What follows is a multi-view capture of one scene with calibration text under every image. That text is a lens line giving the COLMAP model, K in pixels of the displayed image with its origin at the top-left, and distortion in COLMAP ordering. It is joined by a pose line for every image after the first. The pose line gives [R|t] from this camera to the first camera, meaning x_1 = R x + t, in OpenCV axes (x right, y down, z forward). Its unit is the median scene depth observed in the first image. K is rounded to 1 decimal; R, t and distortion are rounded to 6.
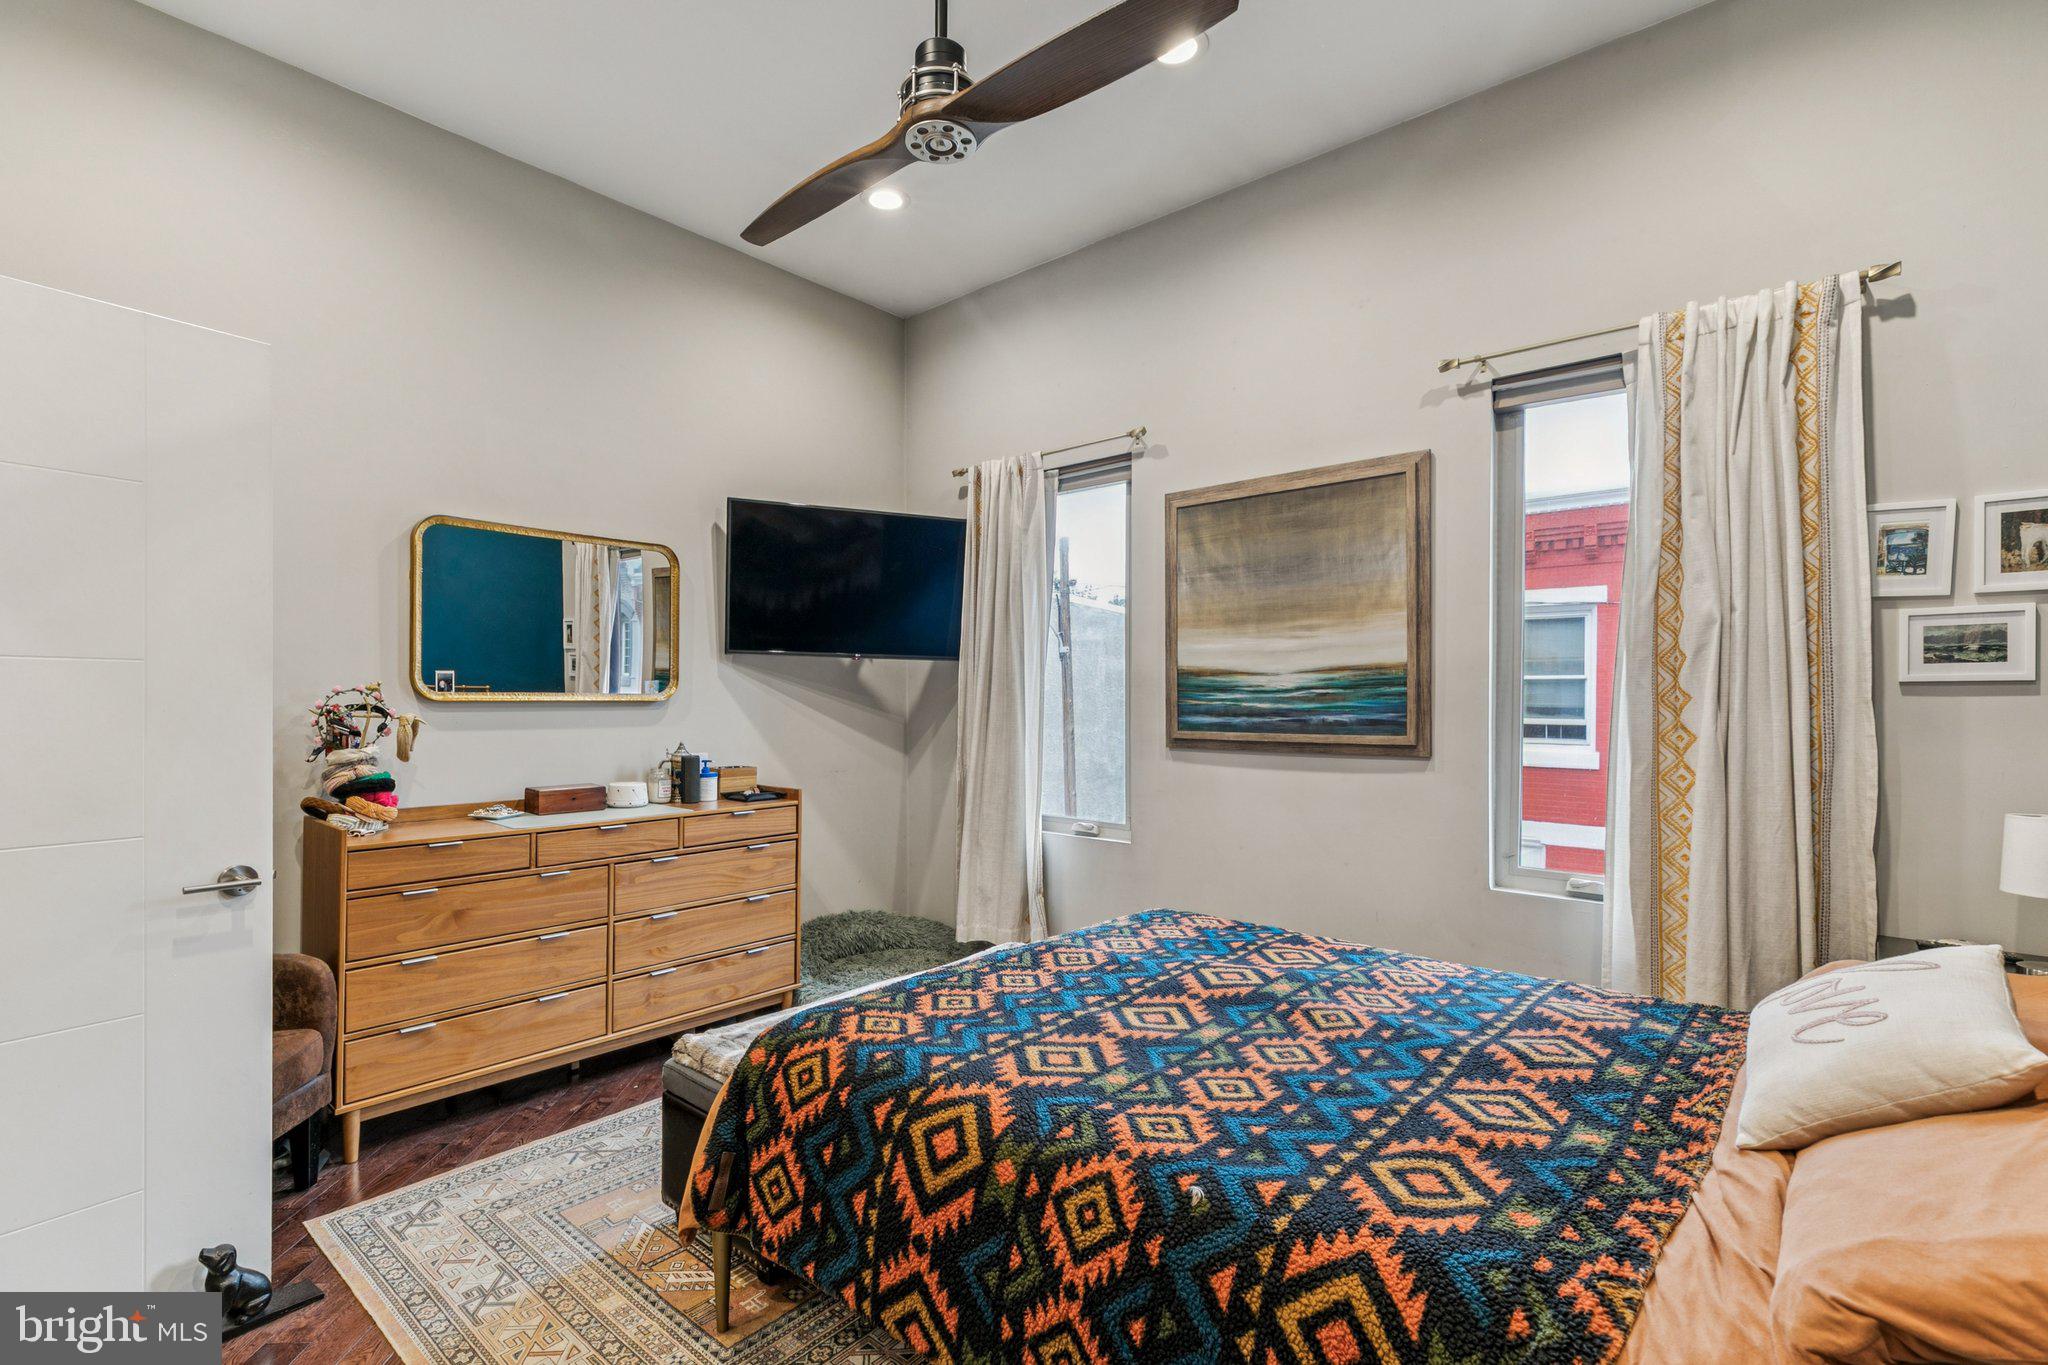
lens RADIAL K [[936.8, 0, 1010.4], [0, 936.8, 692.9], [0, 0, 1]] dist [0.004592, -0.000718]
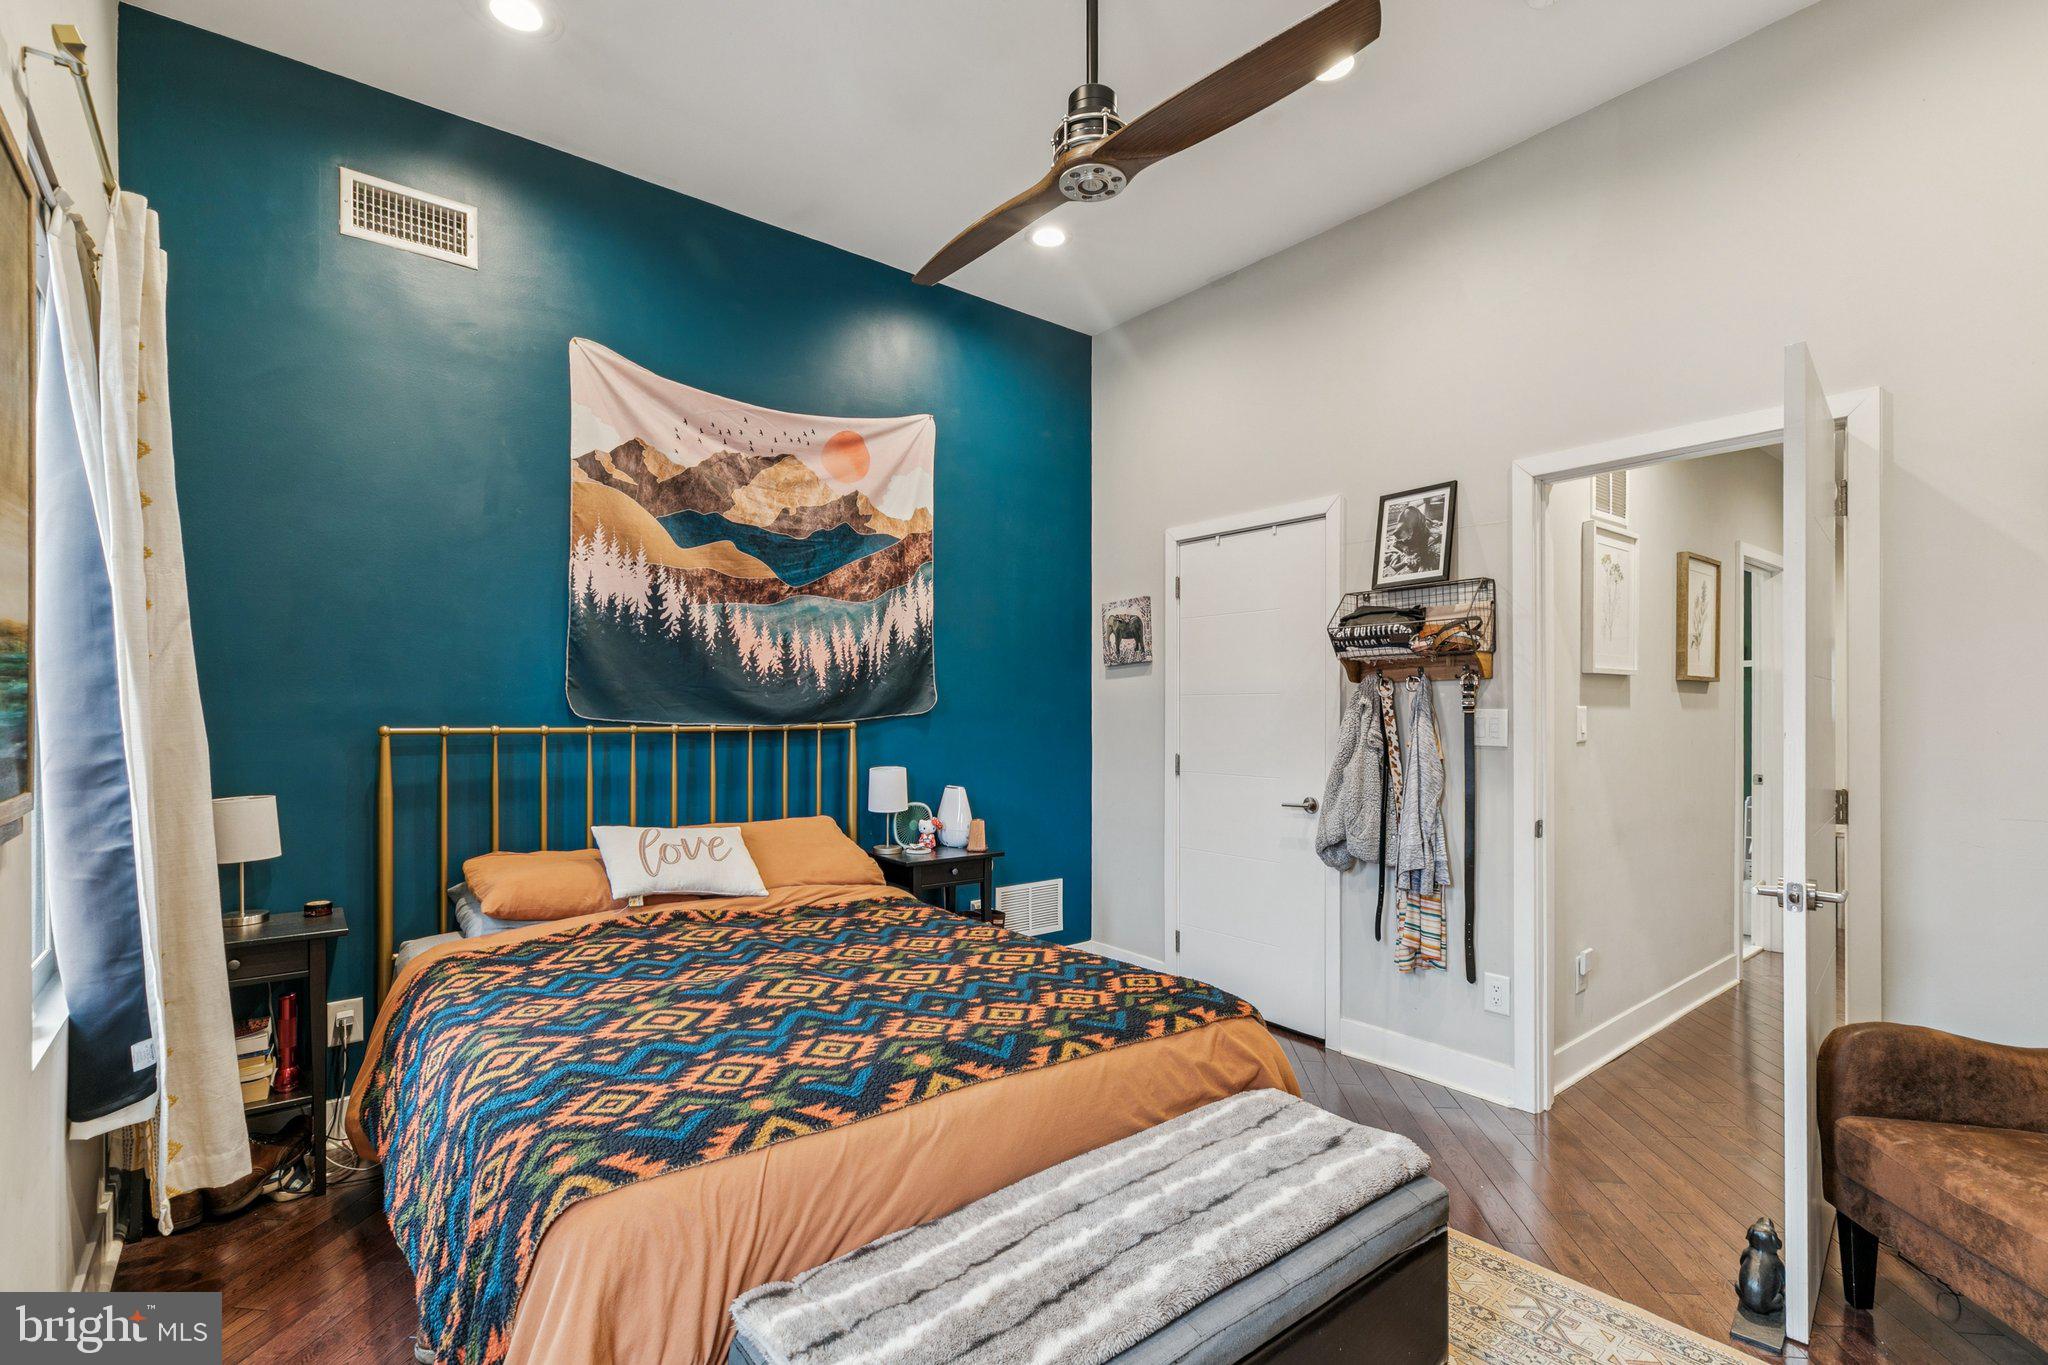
lens RADIAL K [[947.3, 0, 1031.4], [0, 947.3, 706.9], [0, 0, 1]] dist [0.005723, -0.000232]
pose [[-0.986649, -0.003163, 0.162831, -0.115112], [-0.004504, 0.999959, -0.007864, 0.006290], [-0.162799, -0.008492, -0.986623, 1.314043]]
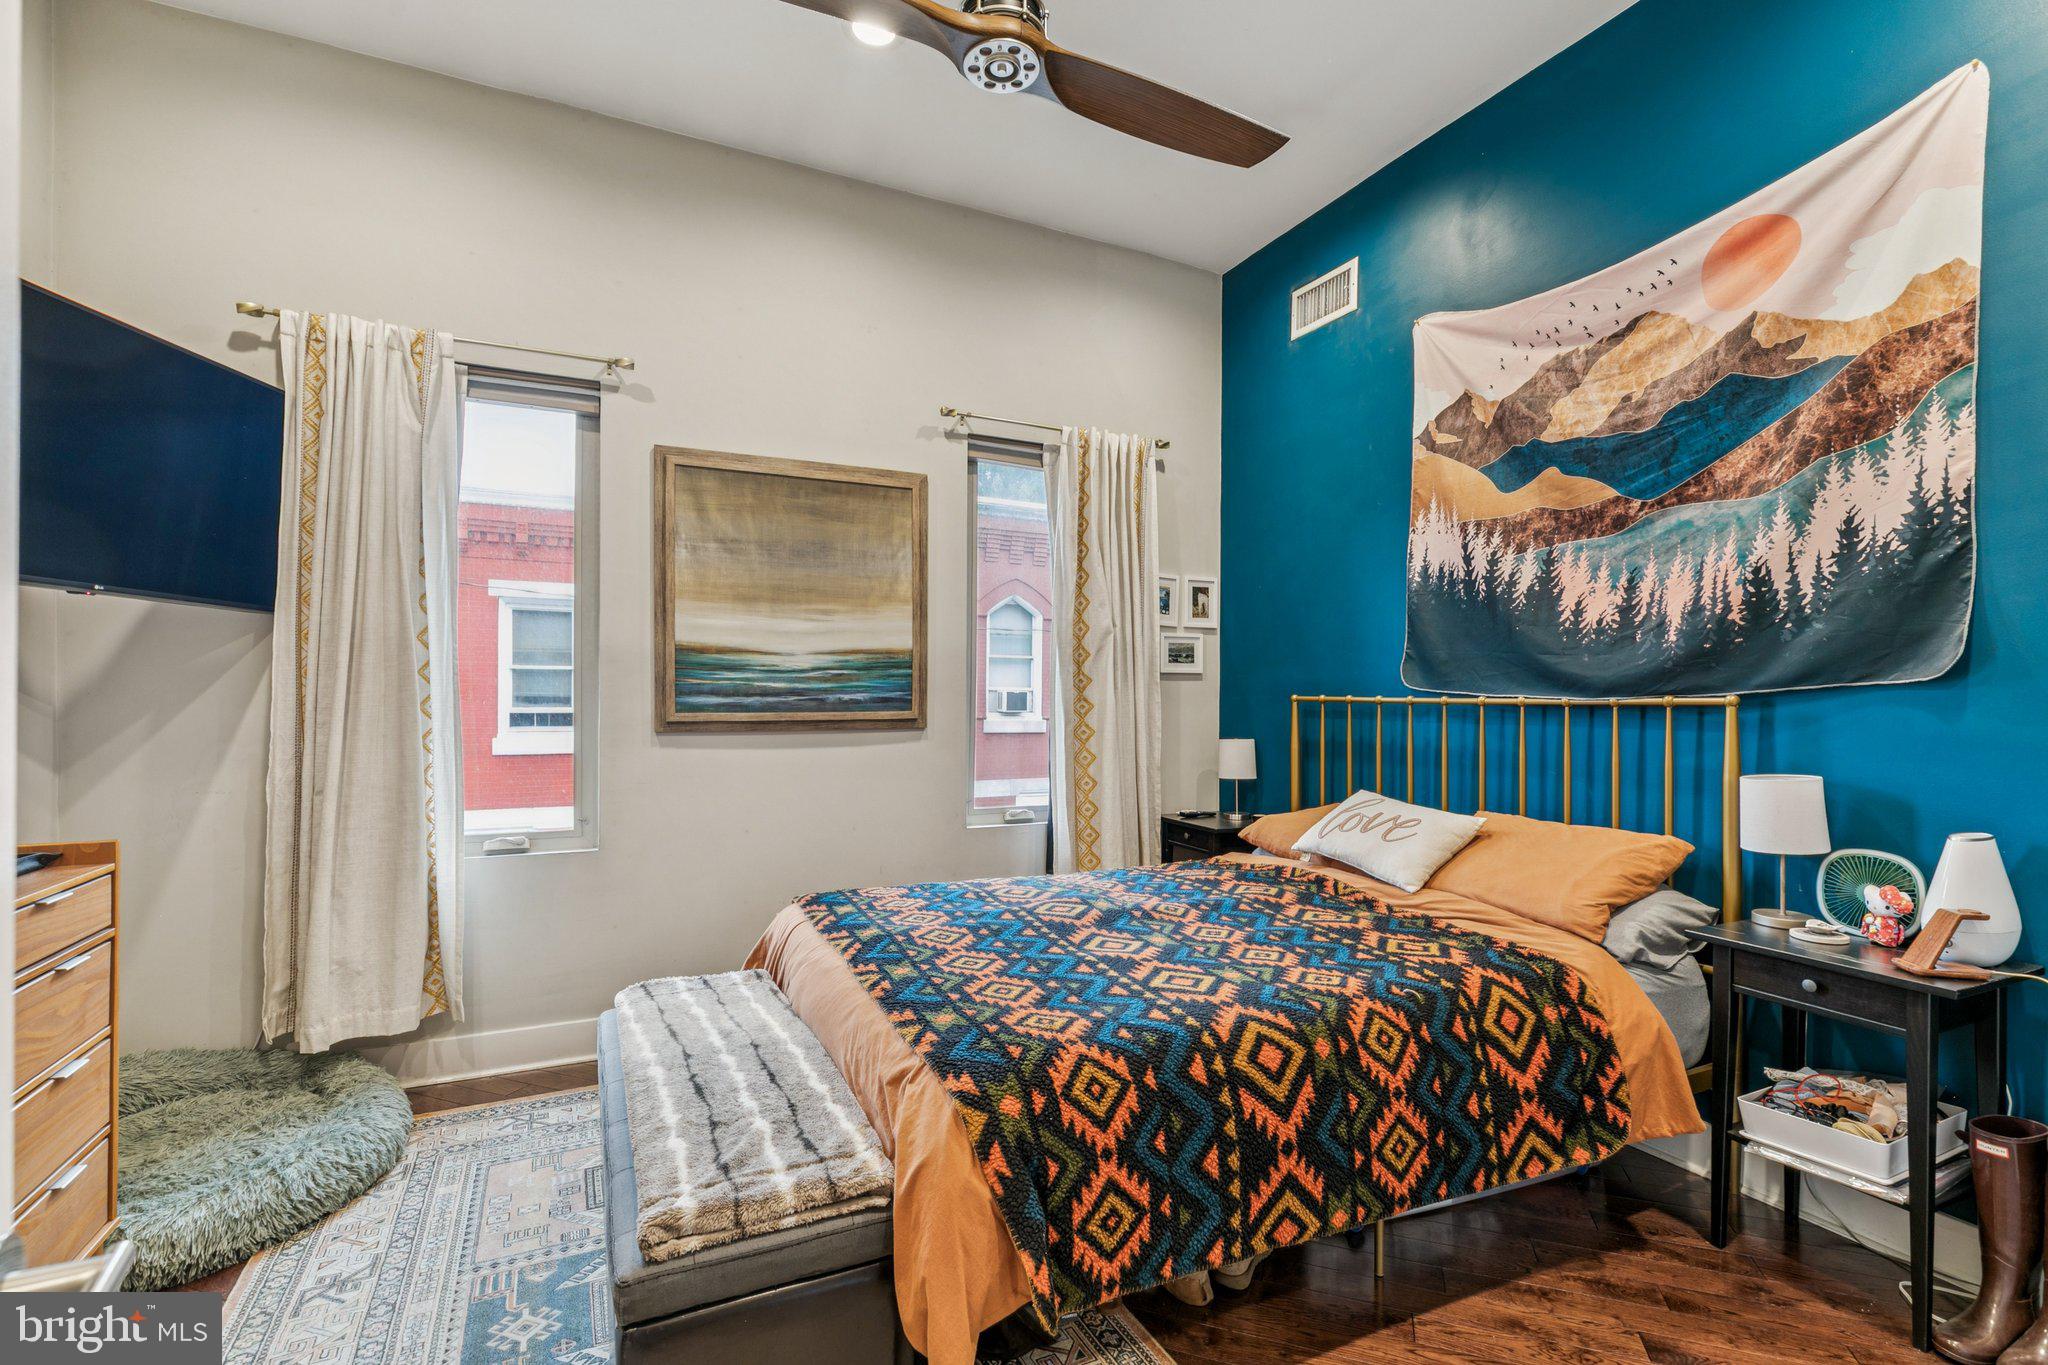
lens RADIAL K [[929.0, 0, 1016.1], [0, 929.0, 685.7], [0, 0, 1]] dist [0.007343, -0.000184]
pose [[0.395078, 0.008936, 0.918604, -0.580799], [-0.008982, 0.999942, -0.005864, 0.018792], [-0.918604, -0.005935, 0.395136, 0.396314]]
